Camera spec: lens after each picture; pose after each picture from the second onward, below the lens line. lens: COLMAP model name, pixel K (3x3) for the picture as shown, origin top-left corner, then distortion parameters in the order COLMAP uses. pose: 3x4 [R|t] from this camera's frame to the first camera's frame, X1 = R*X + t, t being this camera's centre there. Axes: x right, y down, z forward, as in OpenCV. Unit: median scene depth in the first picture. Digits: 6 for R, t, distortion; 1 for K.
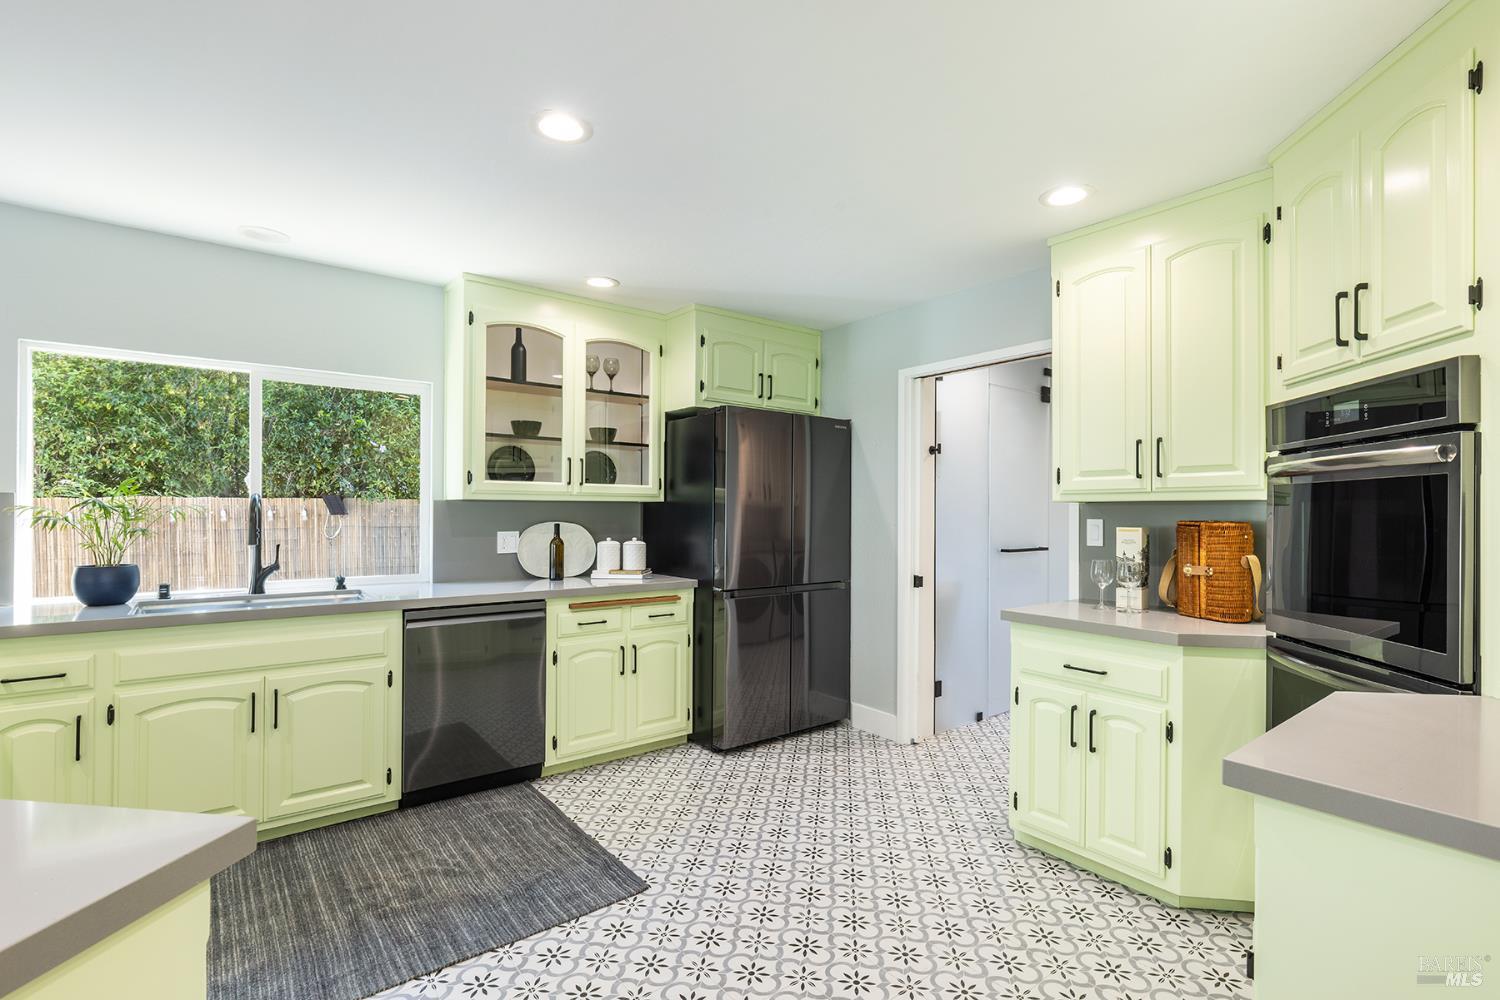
lens RADIAL K [[721.0, 0, 755.8], [0, 721.0, 510.9], [0, 0, 1]] dist [0.020127, -0.000006]
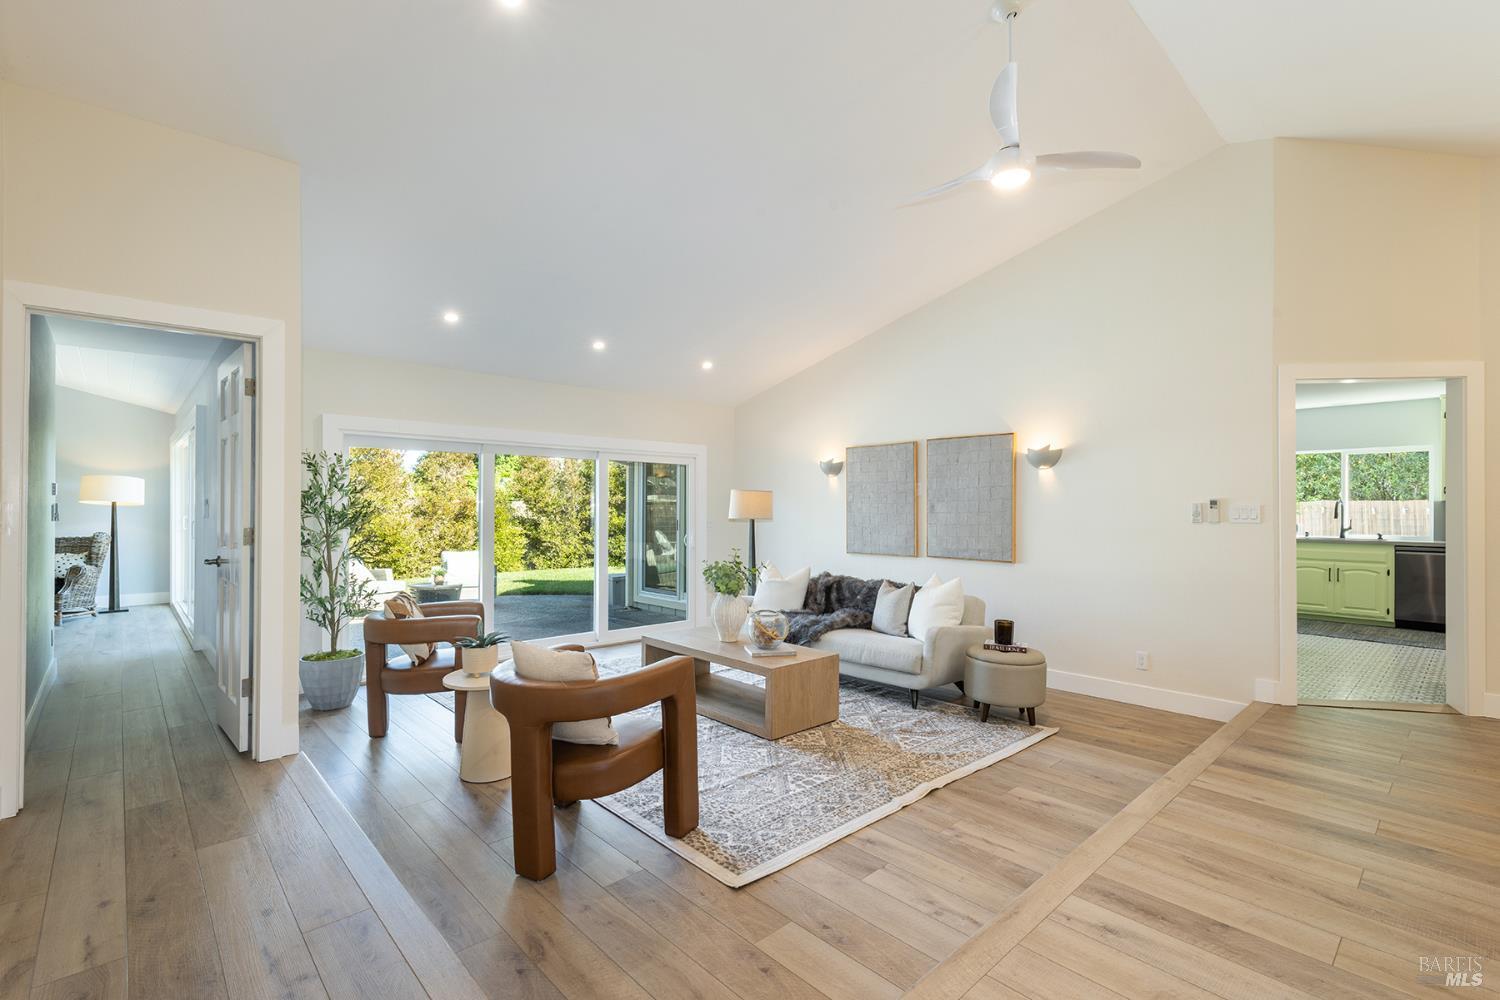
lens RADIAL K [[671.4, 0, 757.5], [0, 671.4, 507.8], [0, 0, 1]] dist [0.004347, 0.000579]
pose [[0.106691, -0.006834, -0.994269, 1.483136], [-0.002423, 0.999972, -0.007133, 0.027666], [0.994289, 0.003170, 0.106671, -1.329318]]
